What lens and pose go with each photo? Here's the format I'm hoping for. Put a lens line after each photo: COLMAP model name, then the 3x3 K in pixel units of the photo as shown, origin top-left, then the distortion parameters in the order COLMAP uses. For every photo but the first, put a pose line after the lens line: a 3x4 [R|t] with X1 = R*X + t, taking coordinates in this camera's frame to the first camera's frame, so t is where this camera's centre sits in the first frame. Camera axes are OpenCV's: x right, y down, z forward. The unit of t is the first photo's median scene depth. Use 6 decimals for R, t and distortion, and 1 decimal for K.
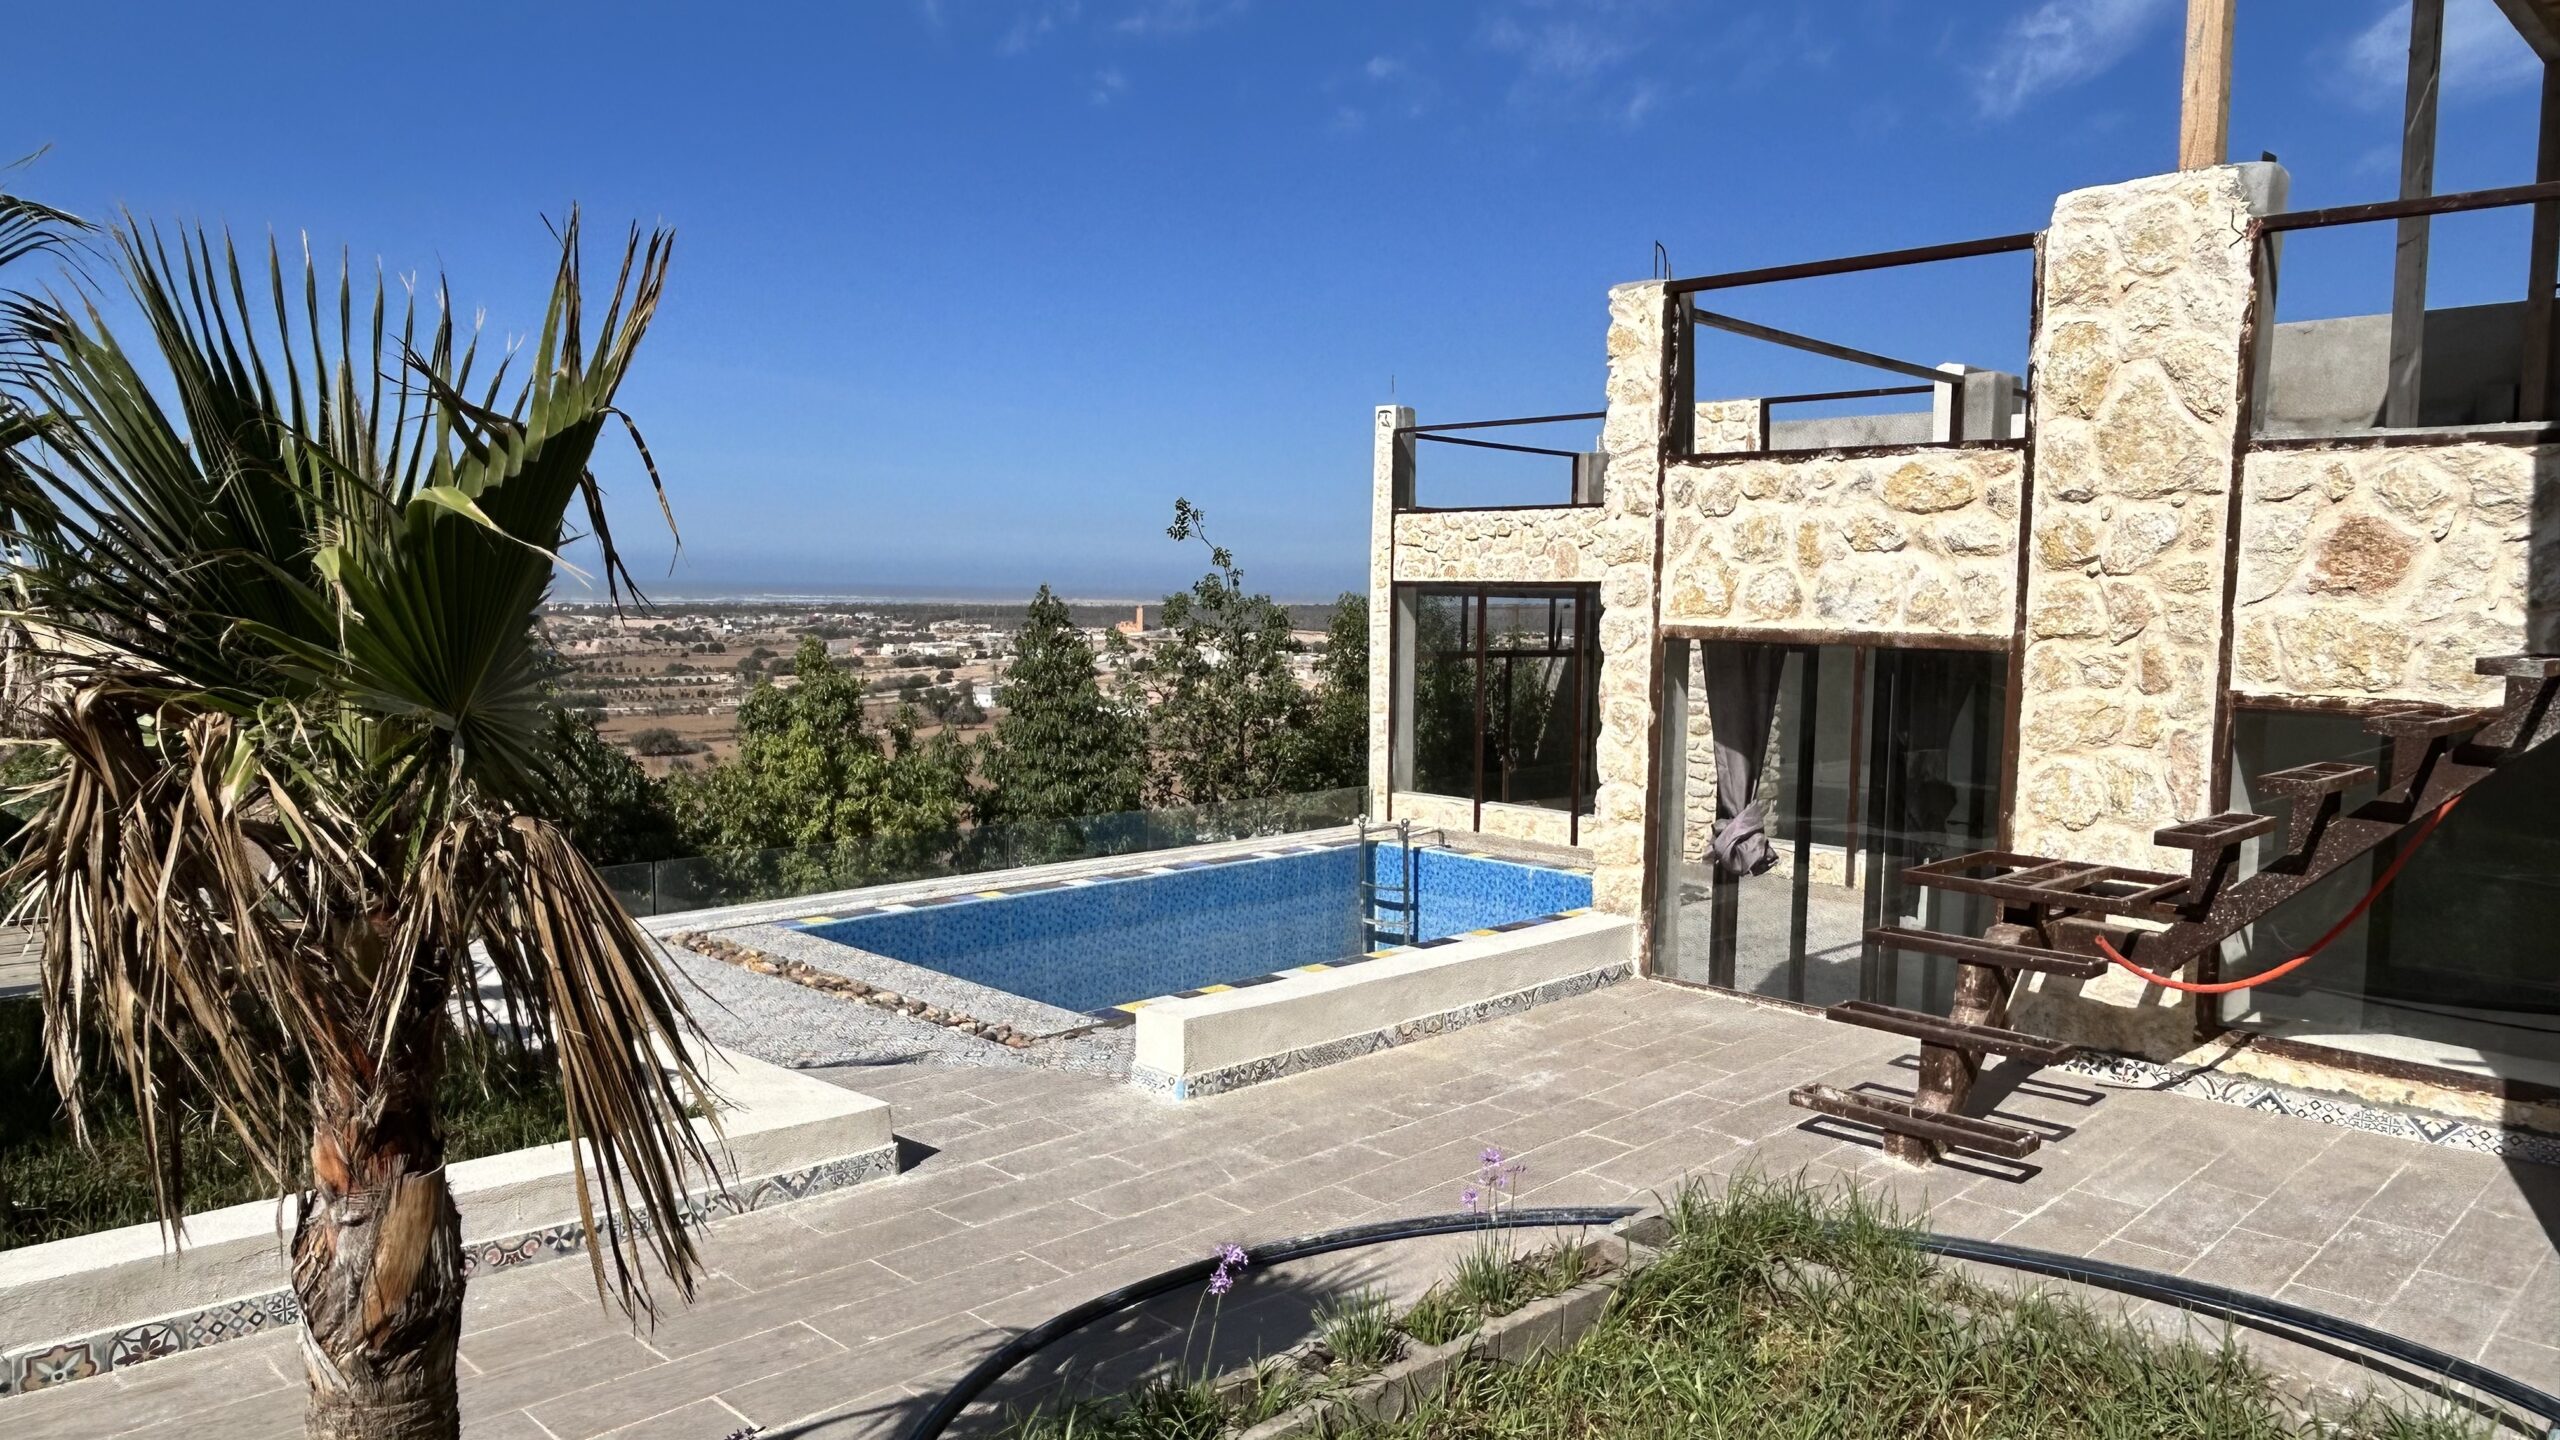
lens RADIAL K [[1700.5, 0, 1262.3], [0, 1700.5, 724.8], [0, 0, 1]] dist [0.008167, -0.012898]
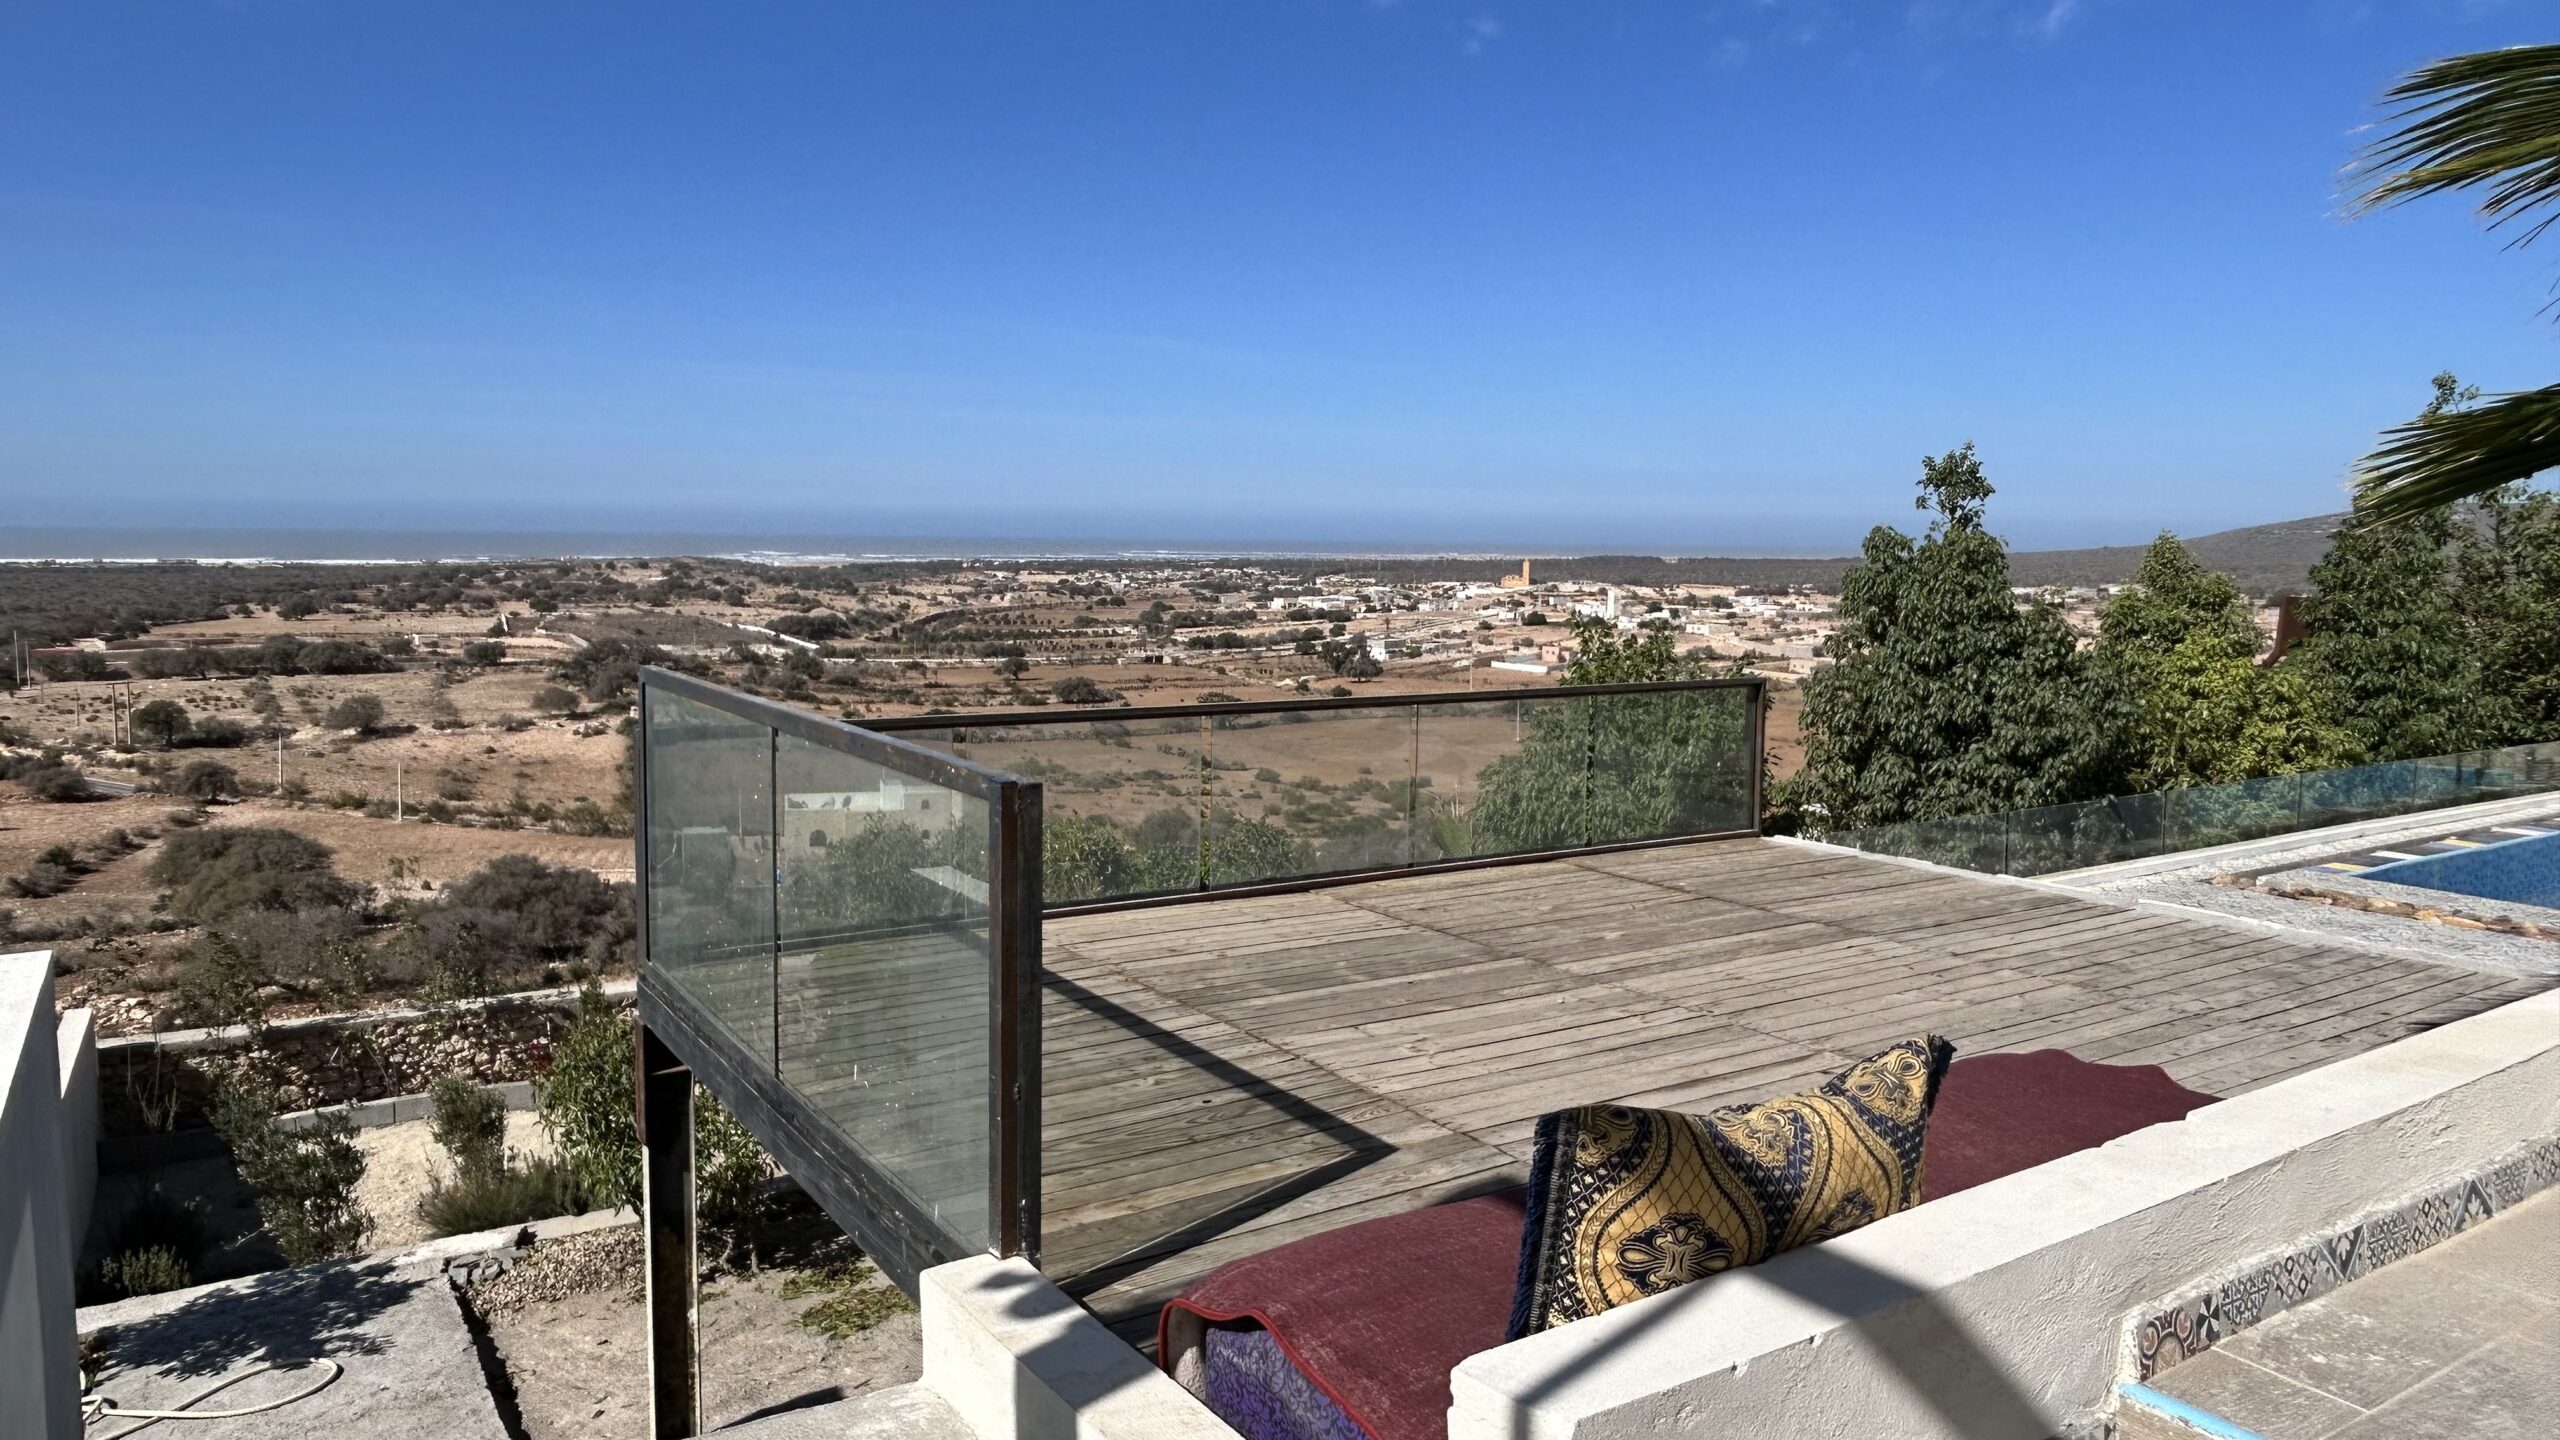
lens RADIAL K [[1700.5, 0, 1262.3], [0, 1700.5, 724.8], [0, 0, 1]] dist [0.008167, -0.012898]
pose [[0.975553, 0.017334, -0.219080, -1.079075], [-0.011487, 0.999544, 0.027939, 0.051955], [0.219464, -0.024739, 0.975307, 0.144356]]
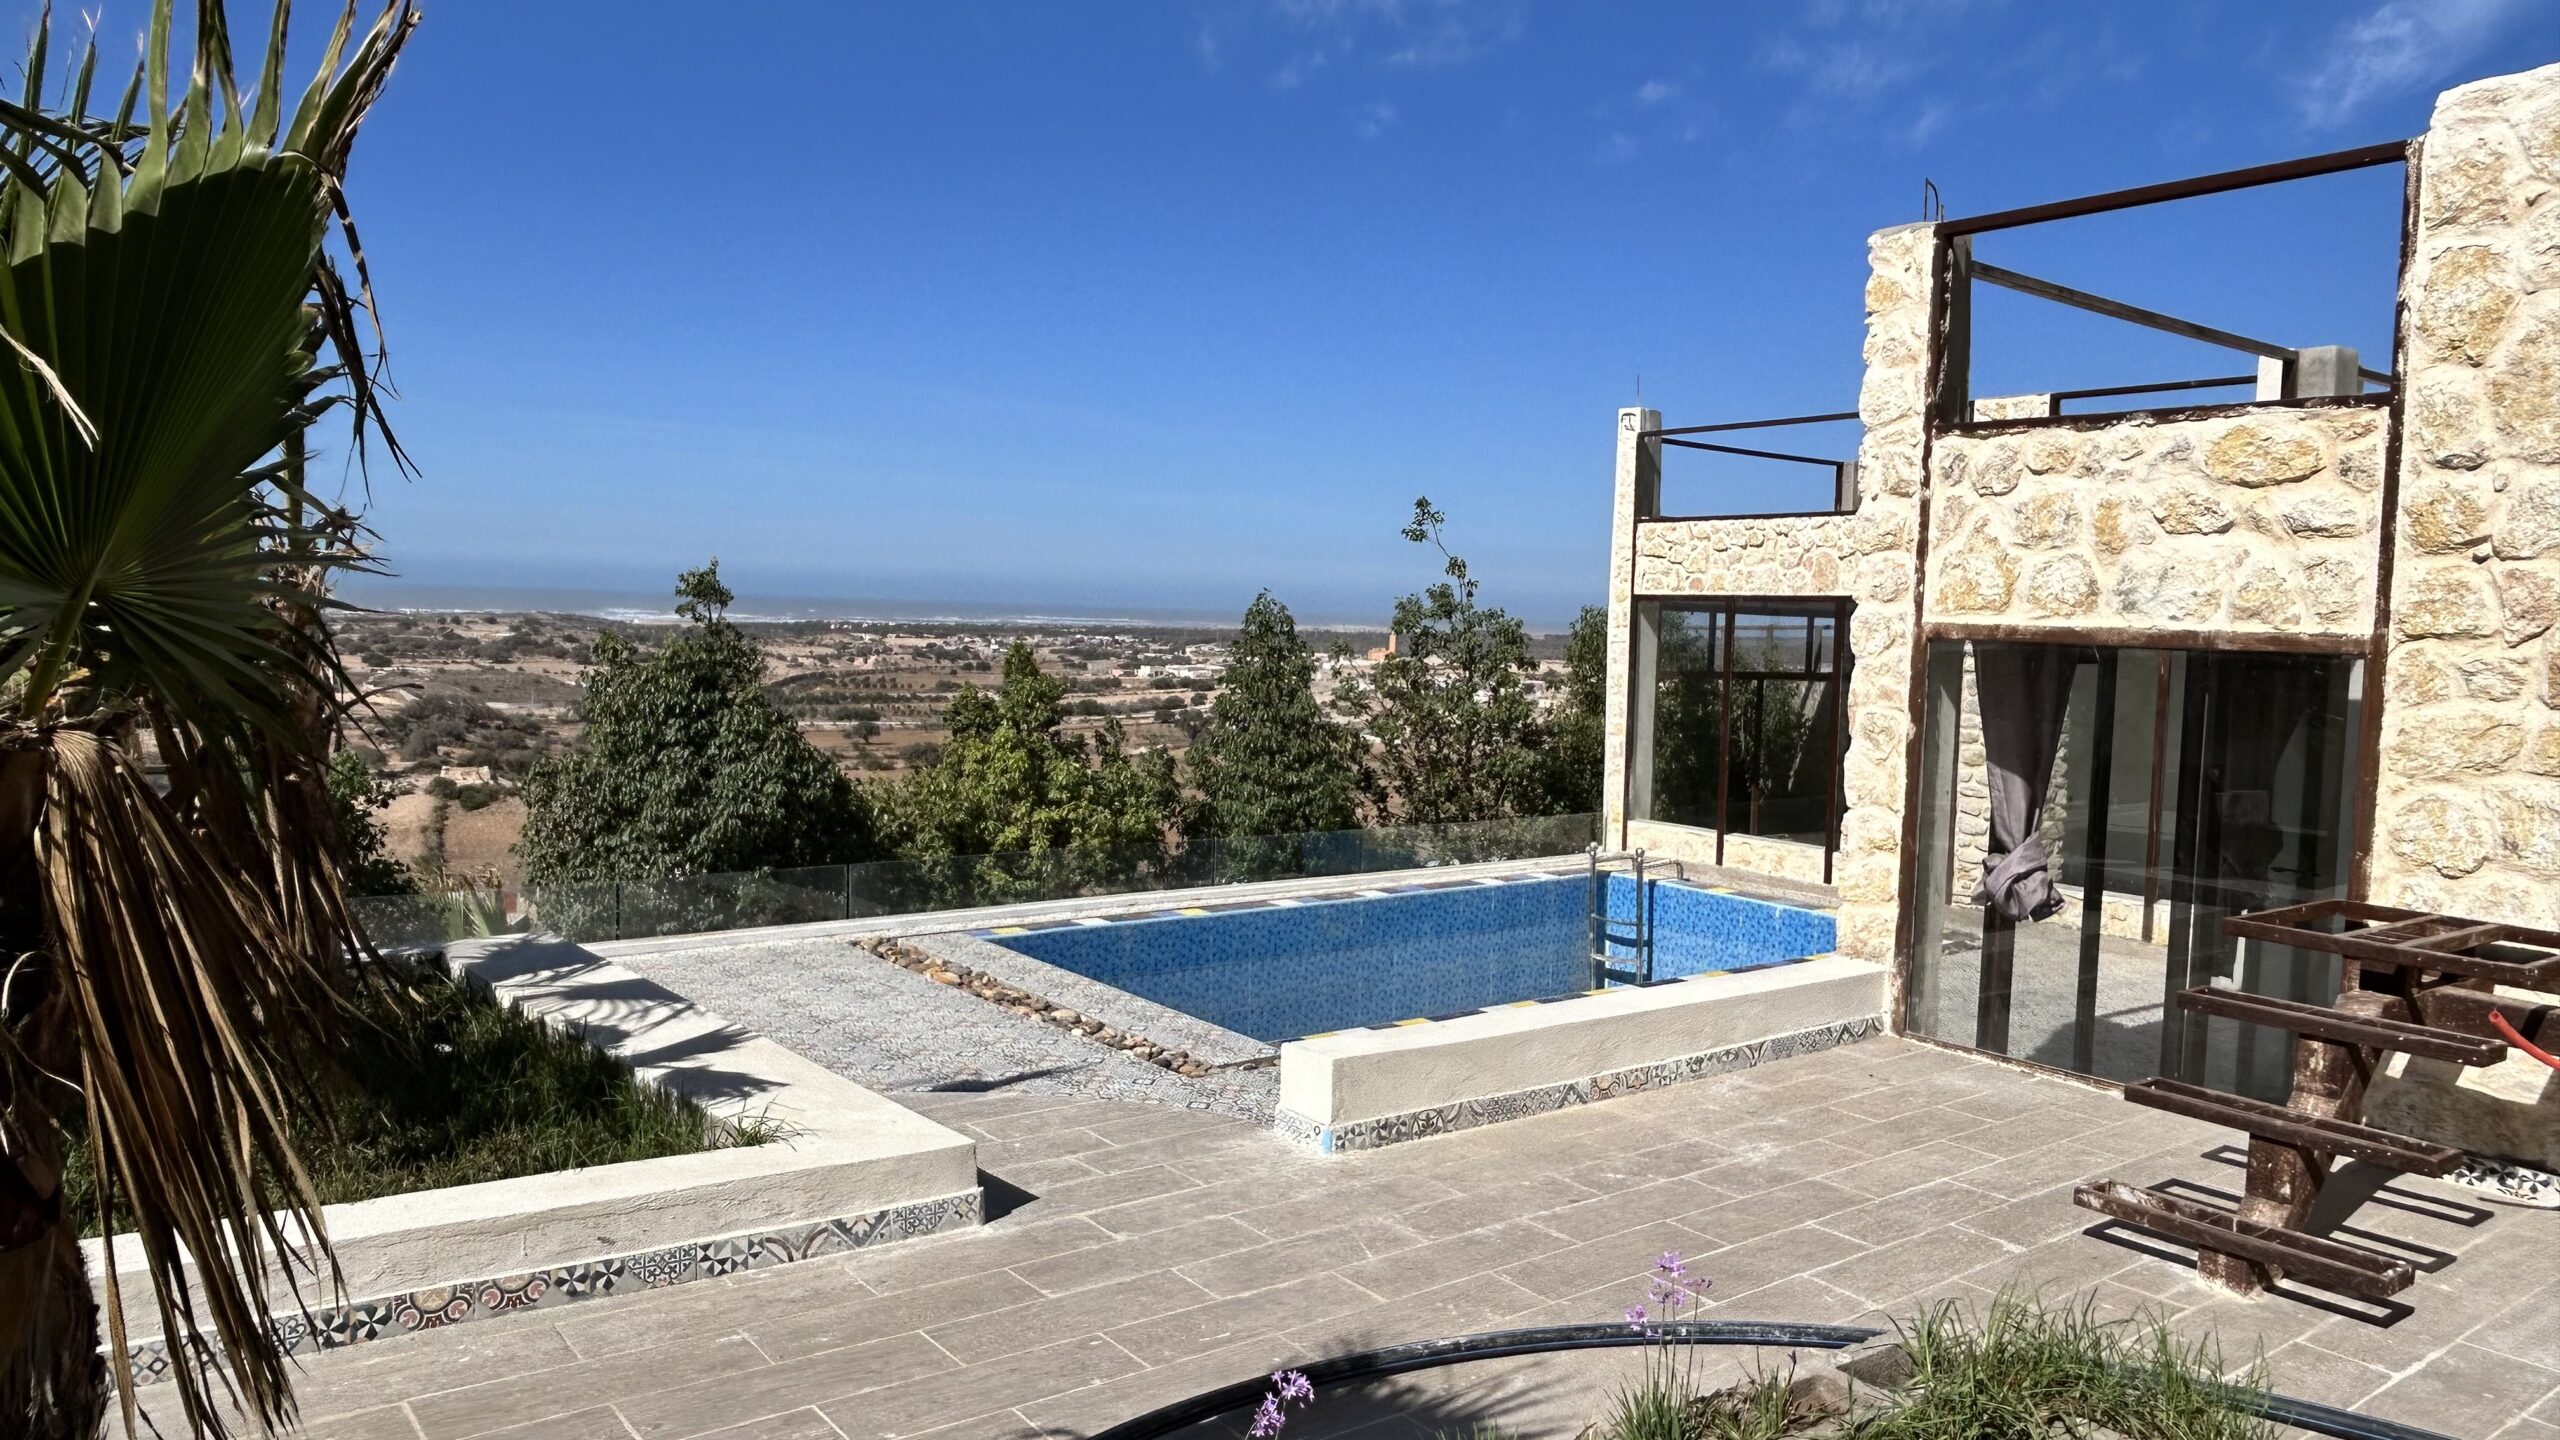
lens RADIAL K [[1701.0, 0, 1274.9], [0, 1701.0, 715.0], [0, 0, 1]] dist [0.005882, -0.018887]
pose [[0.989945, 0.022921, -0.139584, 0.033850], [-0.025915, 0.999471, -0.019672, 0.013855], [0.139059, 0.023092, 0.990015, 0.115624]]
